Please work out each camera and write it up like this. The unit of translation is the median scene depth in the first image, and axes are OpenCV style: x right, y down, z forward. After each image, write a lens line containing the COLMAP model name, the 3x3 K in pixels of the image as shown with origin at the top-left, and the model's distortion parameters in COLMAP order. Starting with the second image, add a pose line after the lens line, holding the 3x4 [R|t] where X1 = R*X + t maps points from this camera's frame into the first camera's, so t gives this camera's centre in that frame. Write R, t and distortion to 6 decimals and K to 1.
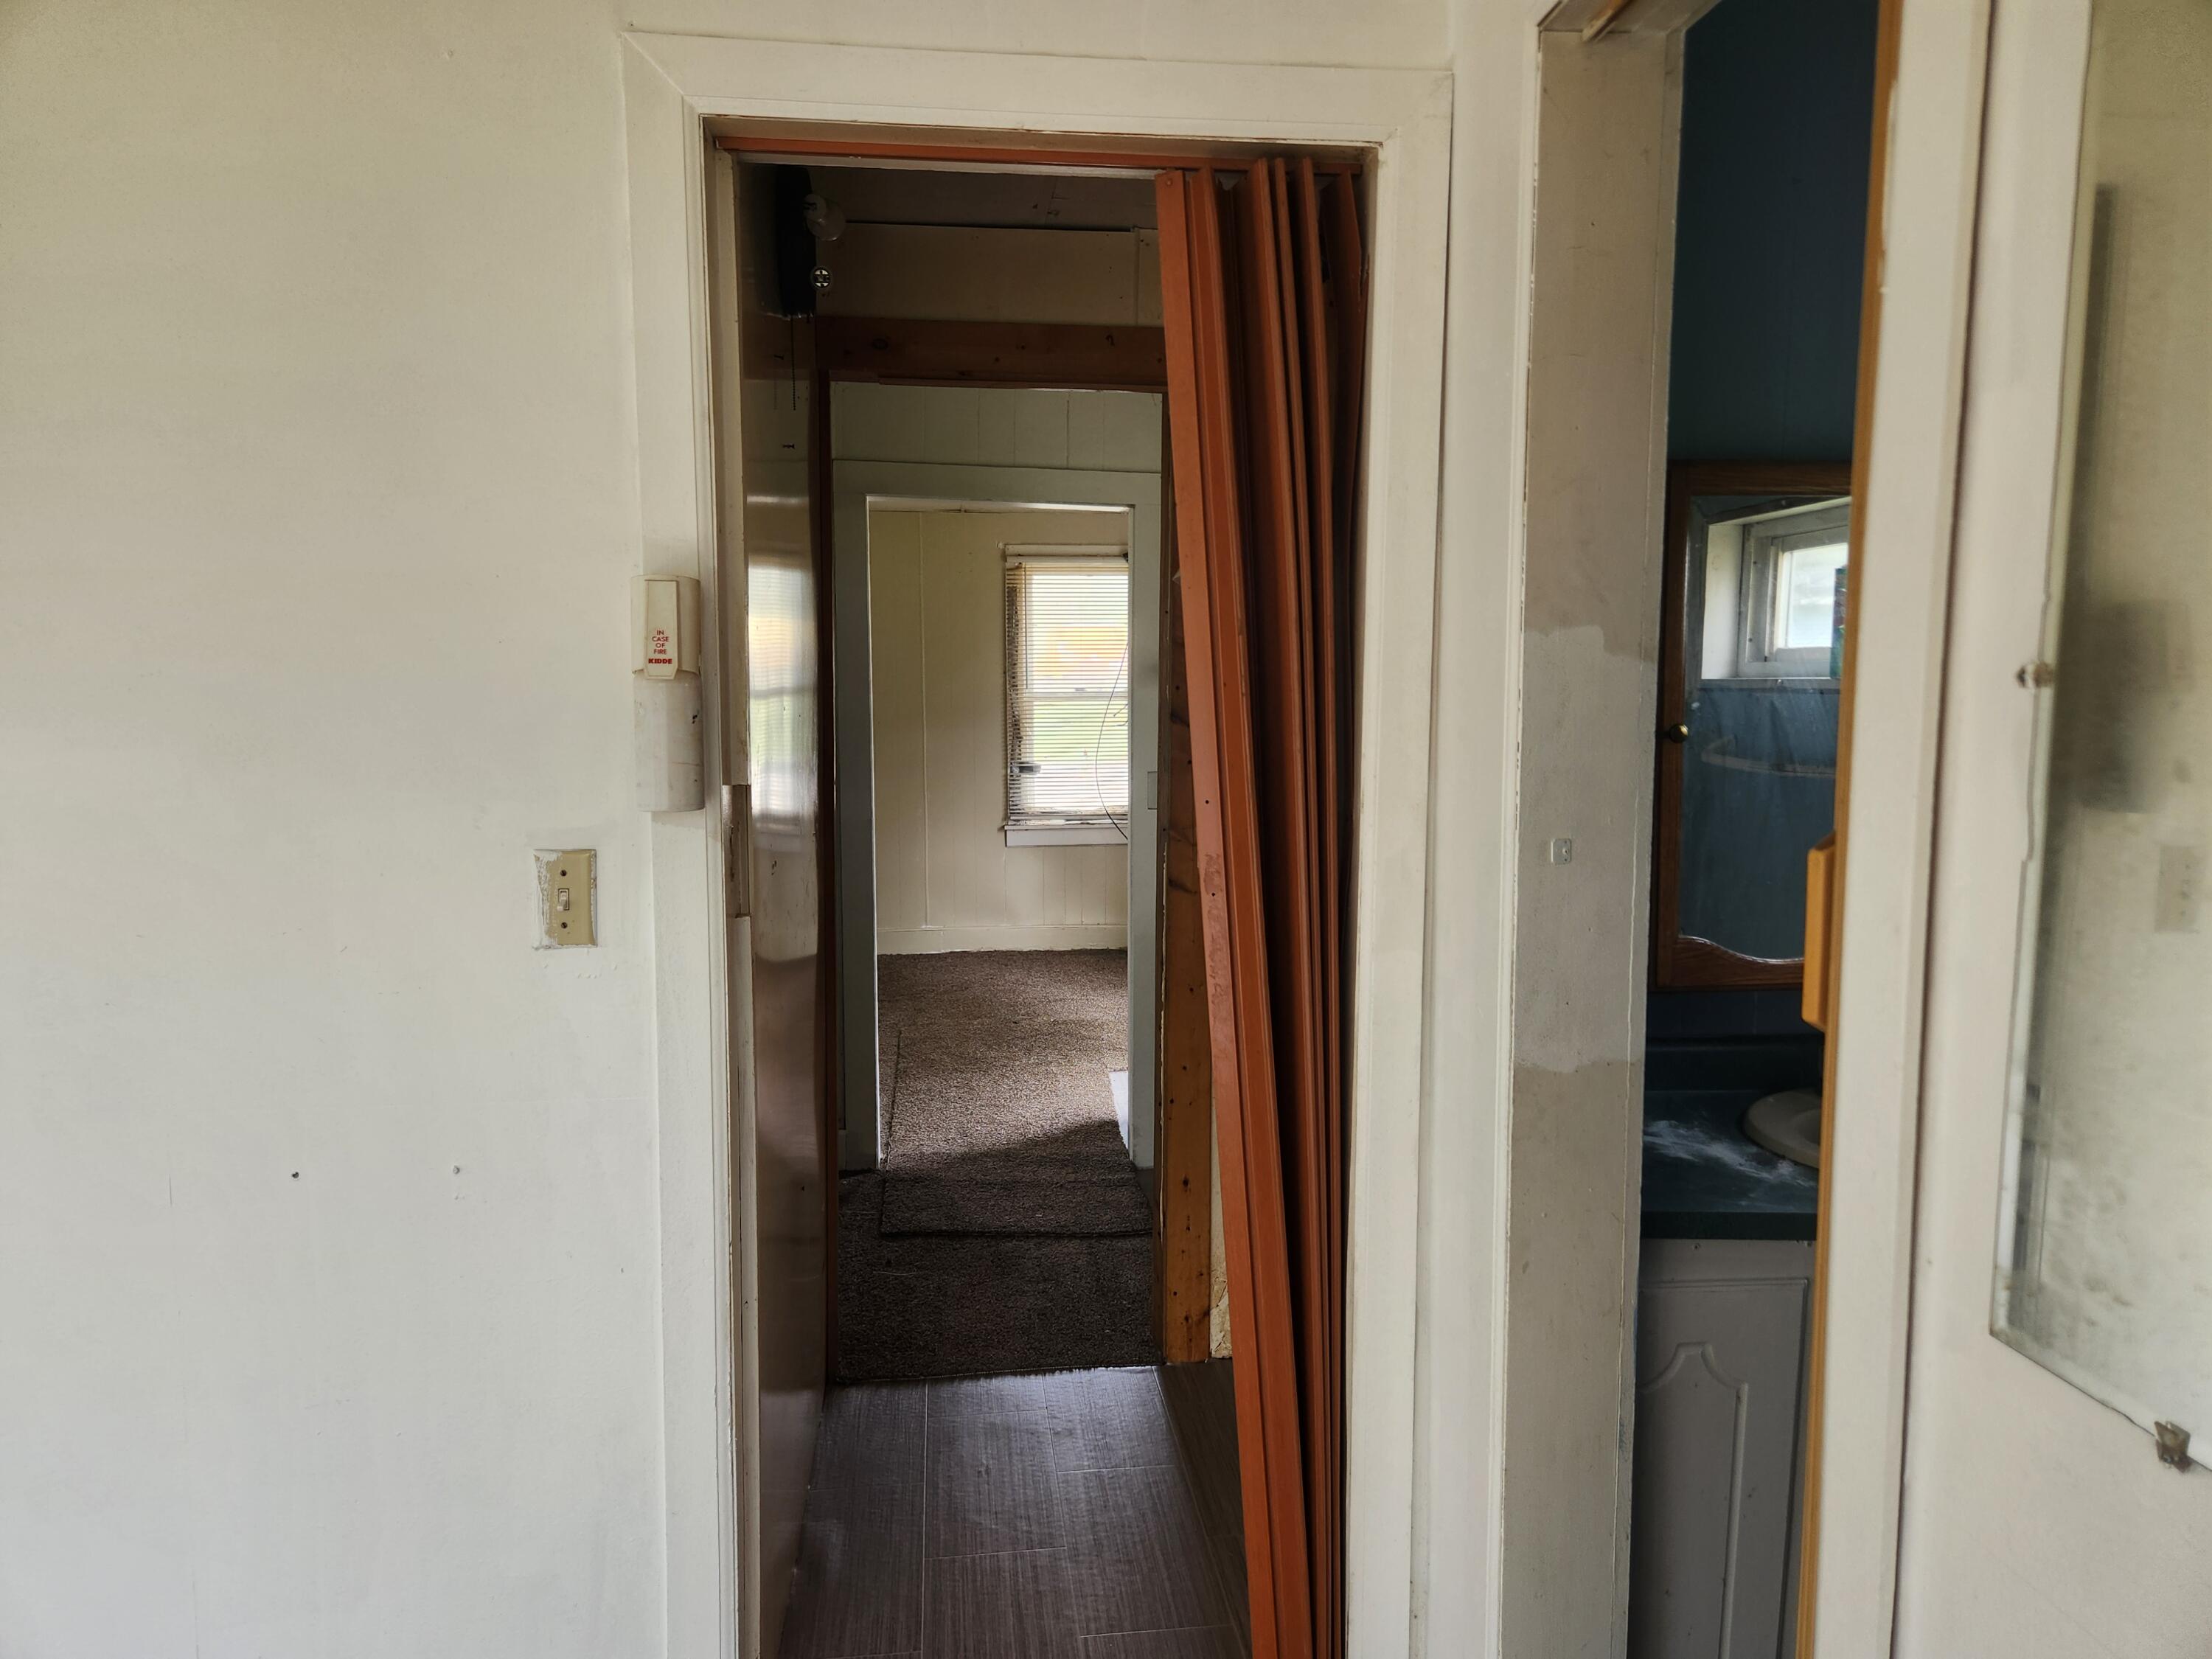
lens RADIAL K [[1445.3, 0, 1106.0], [0, 1445.3, 829.5], [0, 0, 1]] dist [-0.001703, -0.000807]
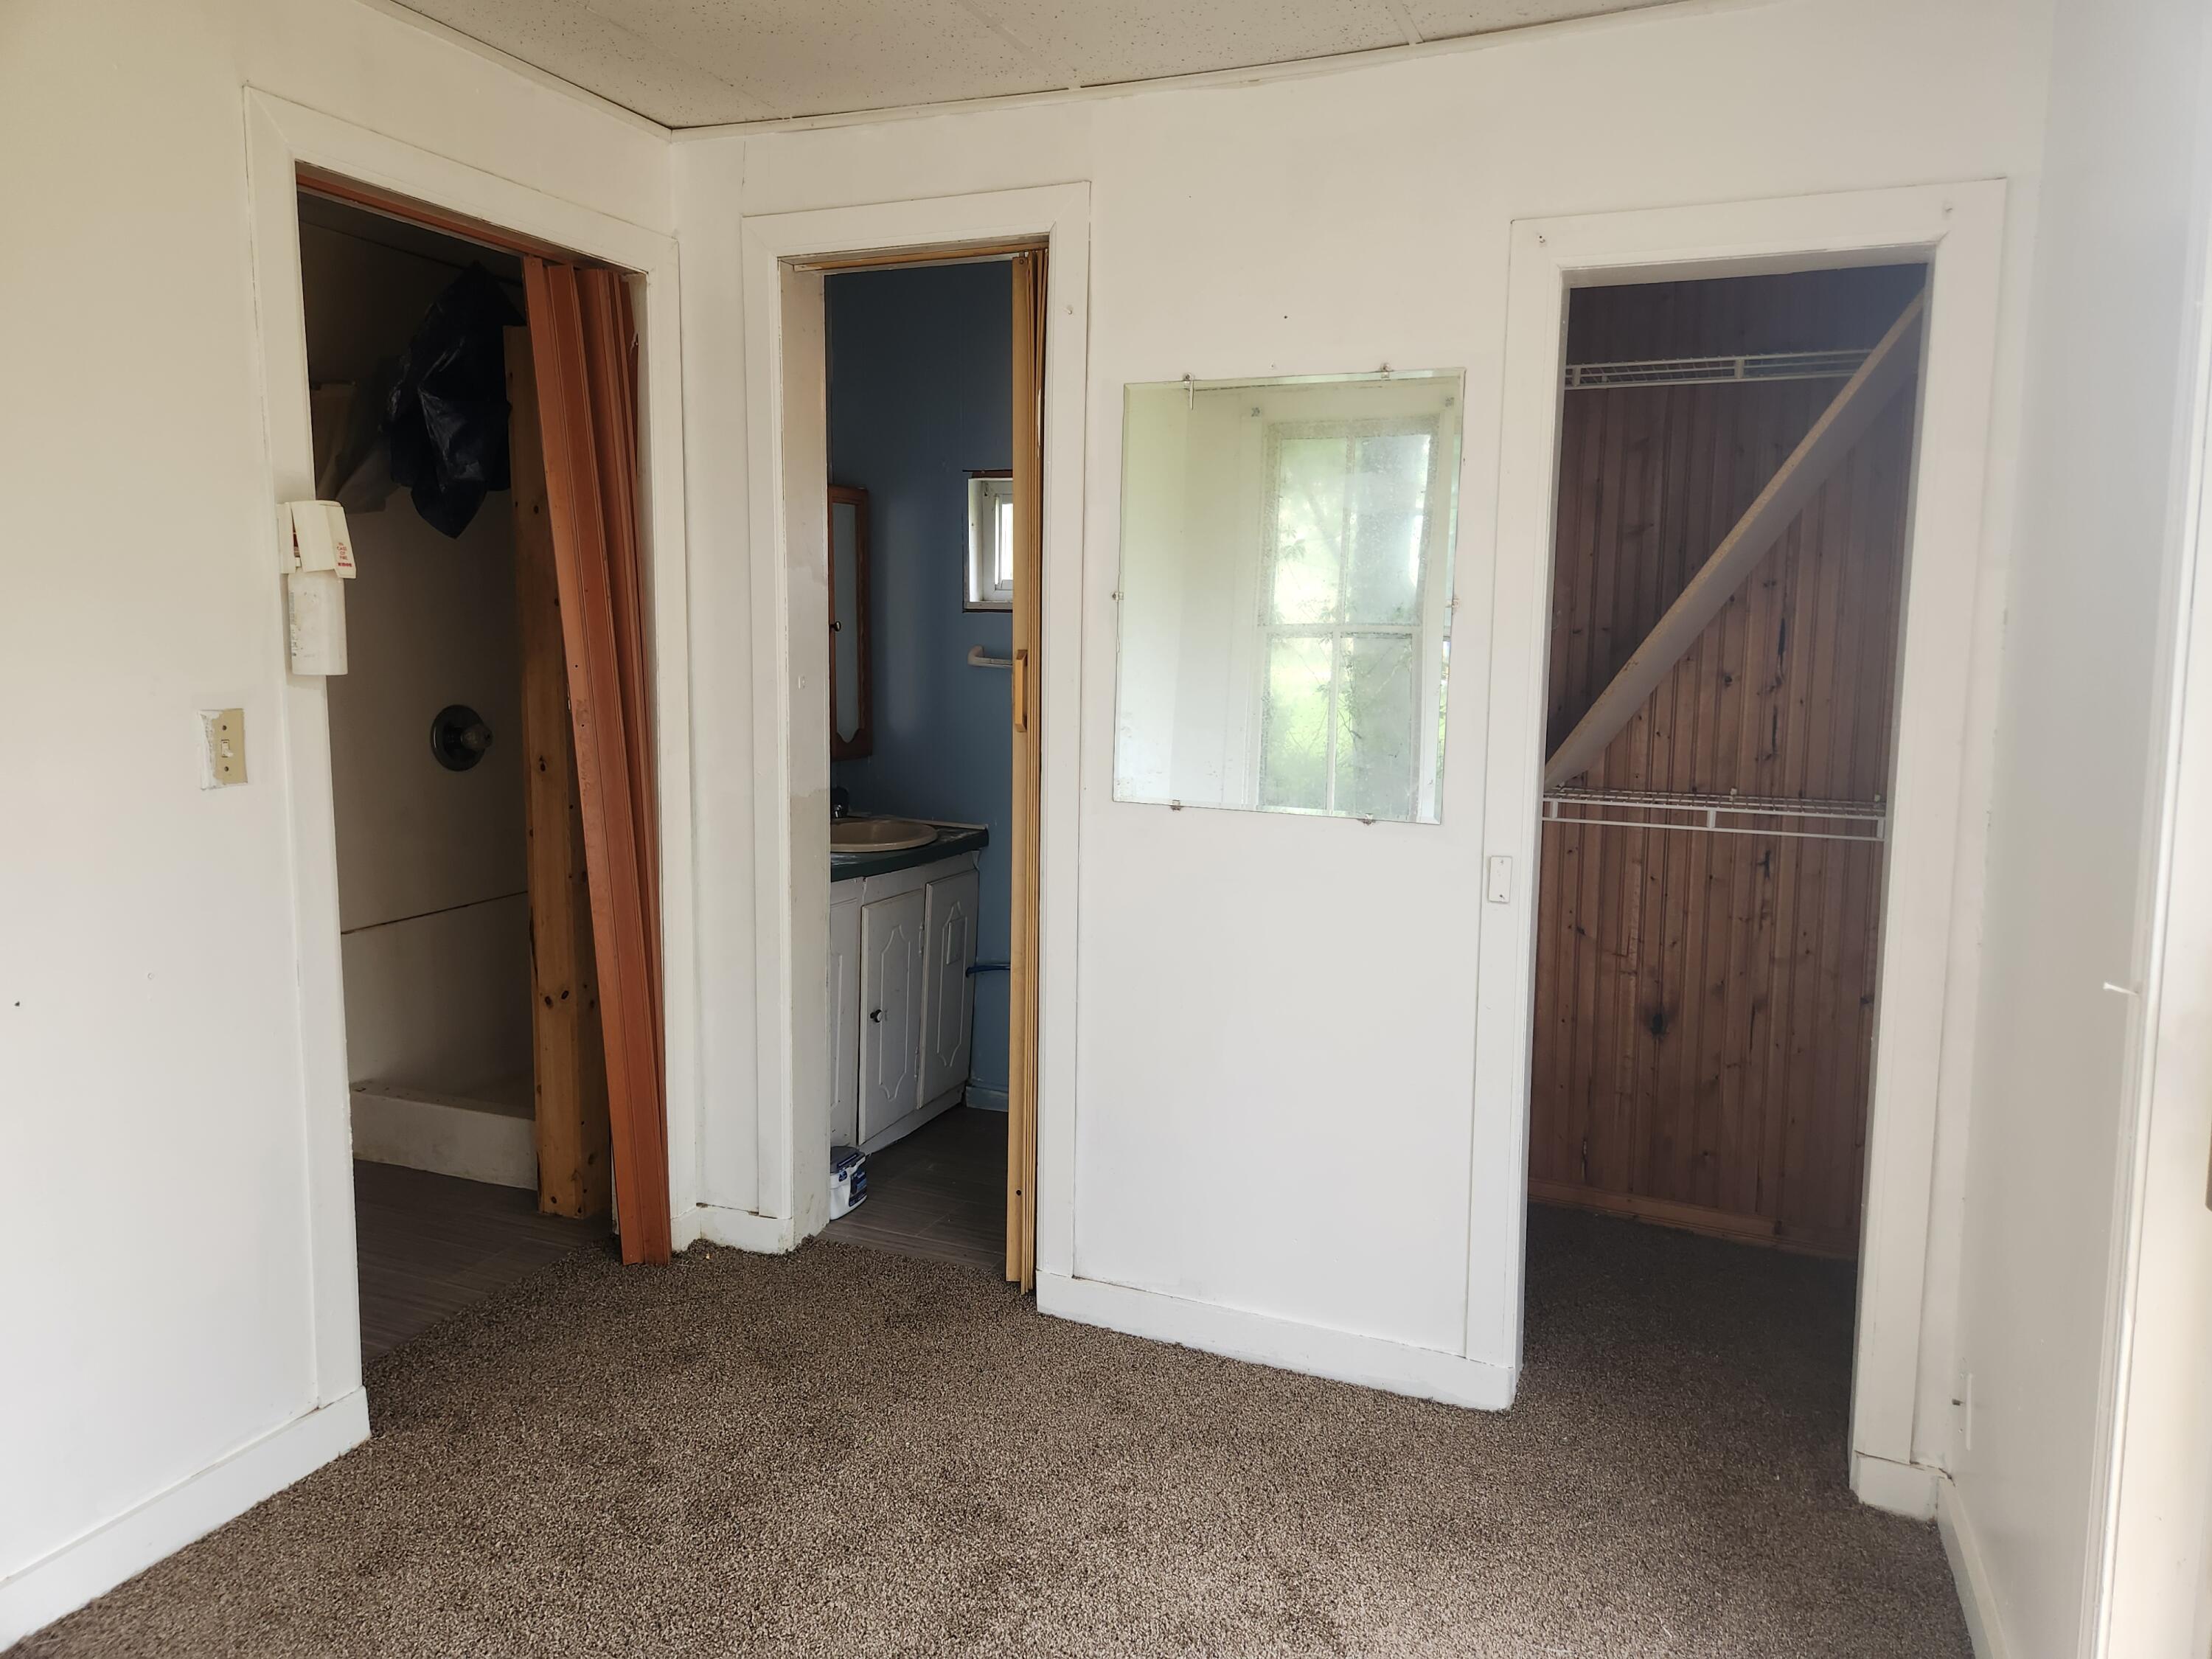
lens RADIAL K [[1513.4, 0, 1105.5], [0, 1513.4, 790.5], [0, 0, 1]] dist [0.000955, 0.000308]
pose [[0.495271, -0.088470, 0.864222, -1.147593], [0.073088, 0.995518, 0.060025, 0.061998], [-0.865659, 0.033435, 0.499517, -0.335013]]
